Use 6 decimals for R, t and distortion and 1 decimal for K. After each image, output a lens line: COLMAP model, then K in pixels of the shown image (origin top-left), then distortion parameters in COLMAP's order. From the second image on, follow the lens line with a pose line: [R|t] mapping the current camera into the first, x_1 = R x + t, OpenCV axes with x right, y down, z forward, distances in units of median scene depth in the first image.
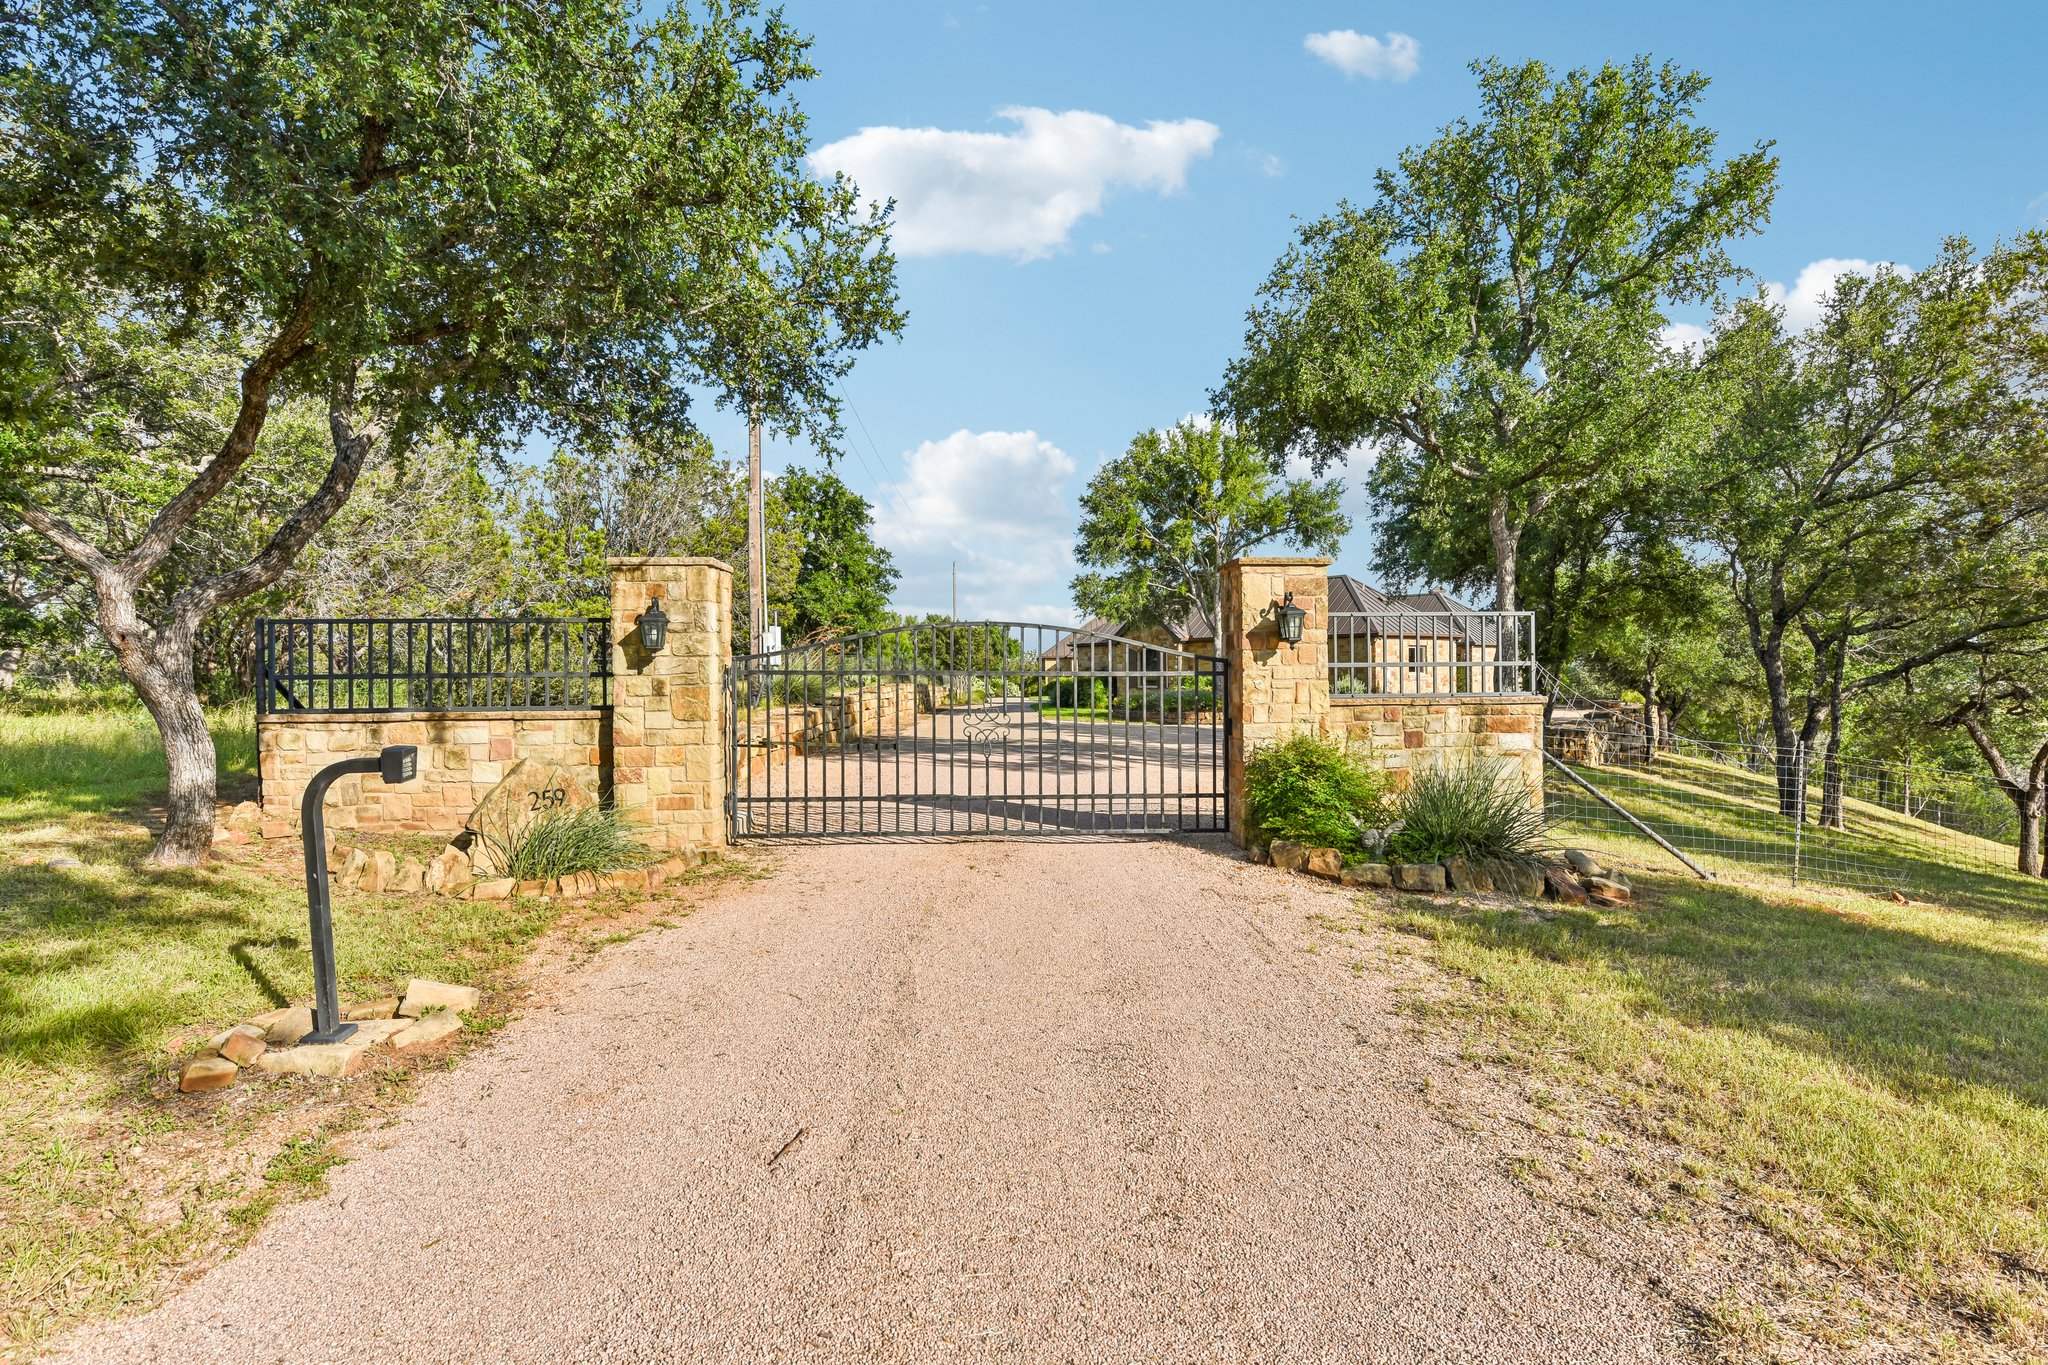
lens RADIAL K [[1131.8, 0, 1024.0], [0, 1131.8, 682.5], [0, 0, 1]] dist [0.000677, 0.000253]
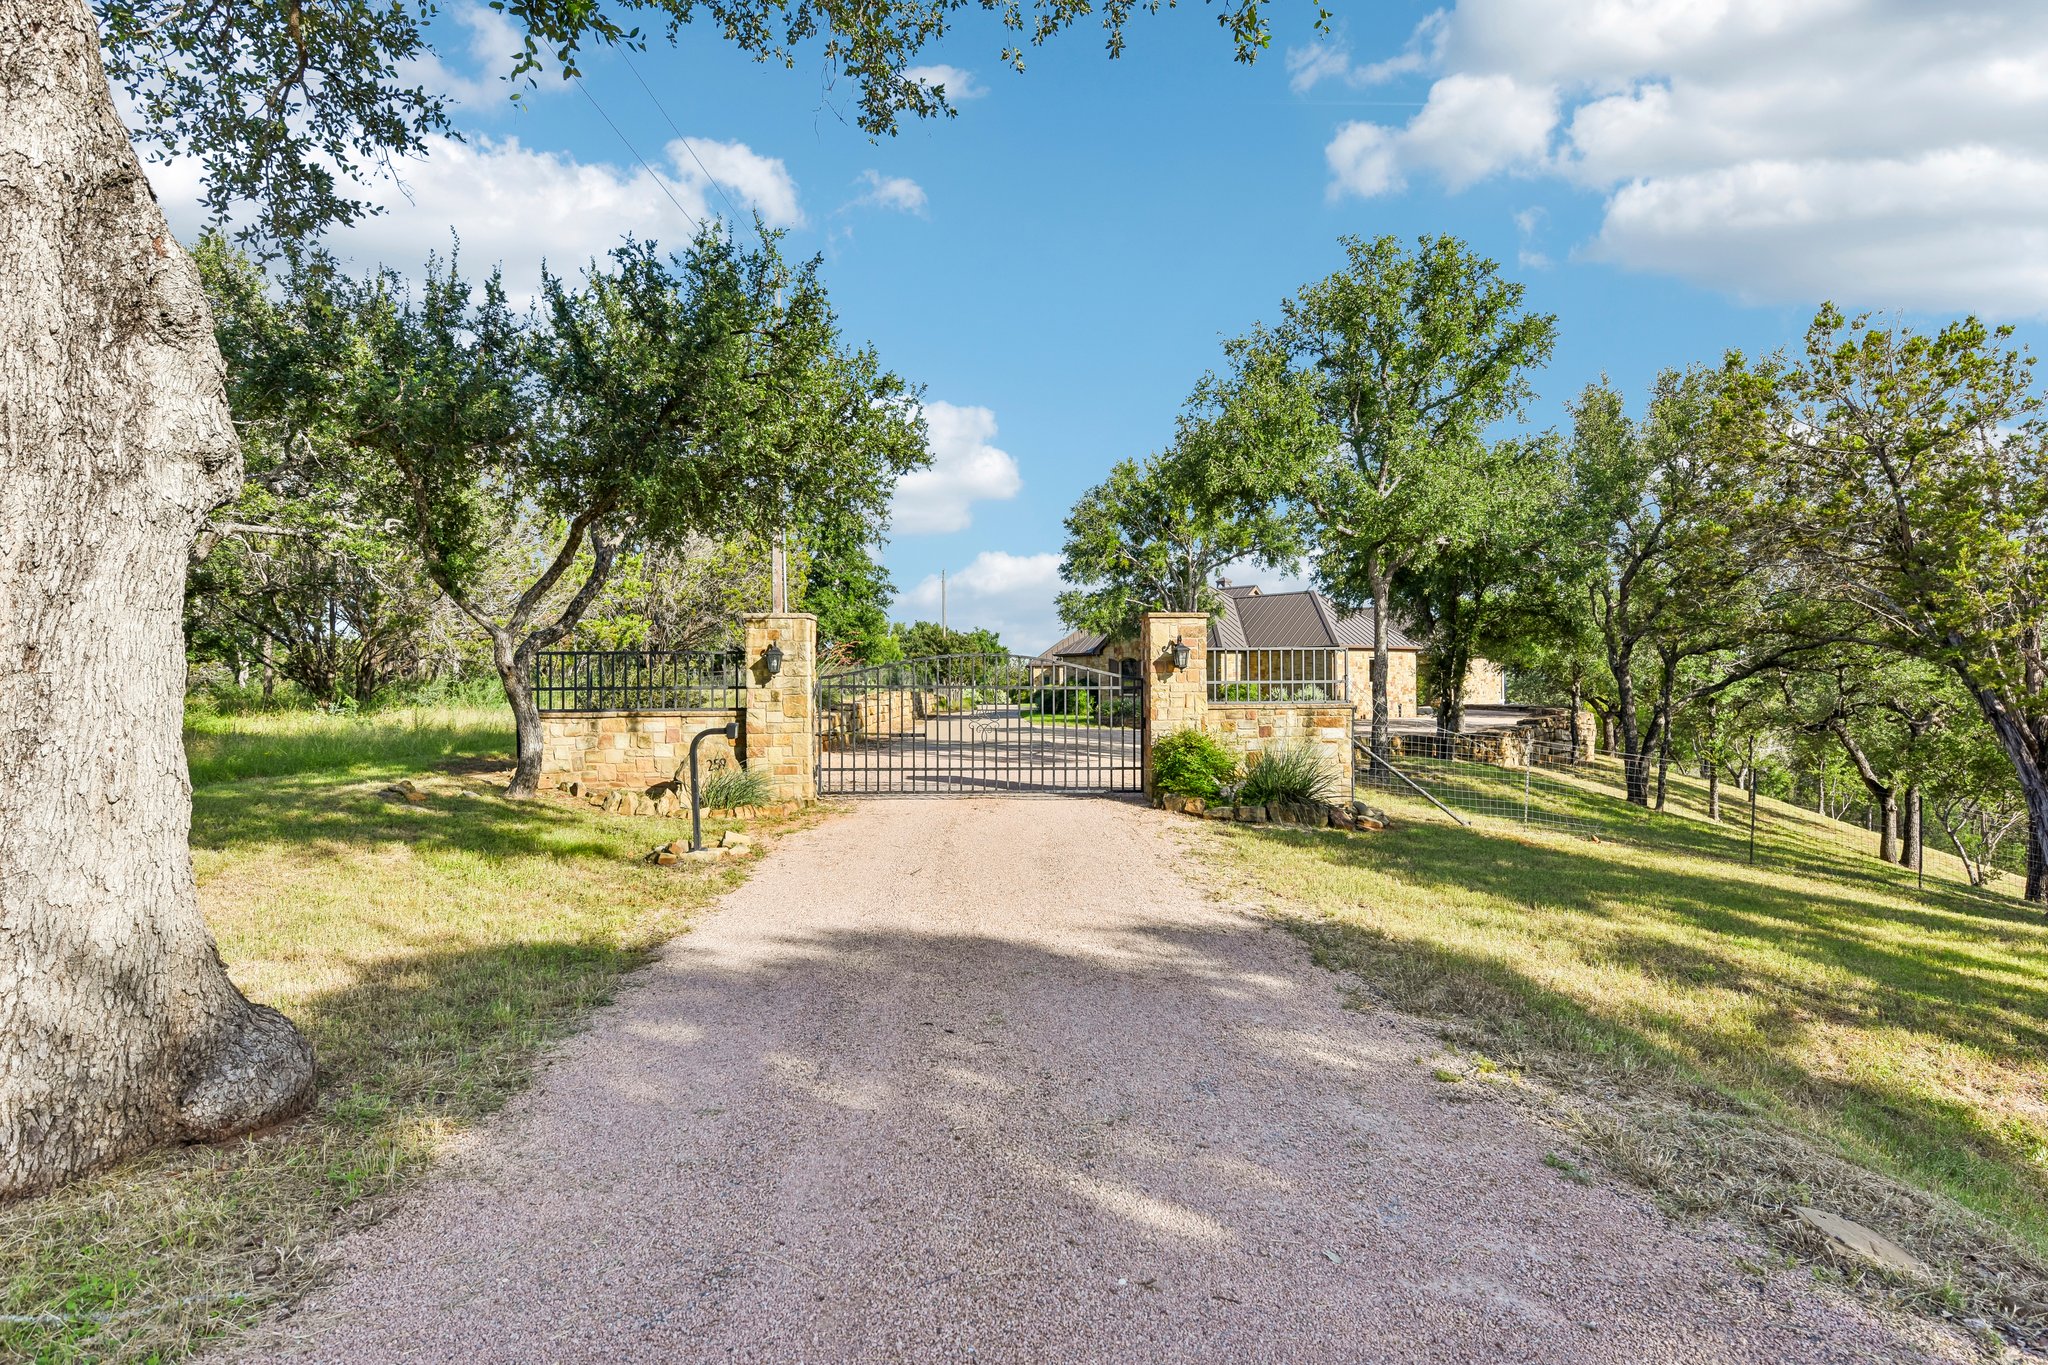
lens RADIAL K [[1188.1, 0, 1024.0], [0, 1188.1, 682.5], [0, 0, 1]] dist [0.000592, 0.000098]
pose [[0.999955, 0.002841, 0.009009, 0.002536], [-0.002790, 0.999980, -0.005722, -0.002318], [-0.009025, 0.005697, 0.999943, -0.246053]]
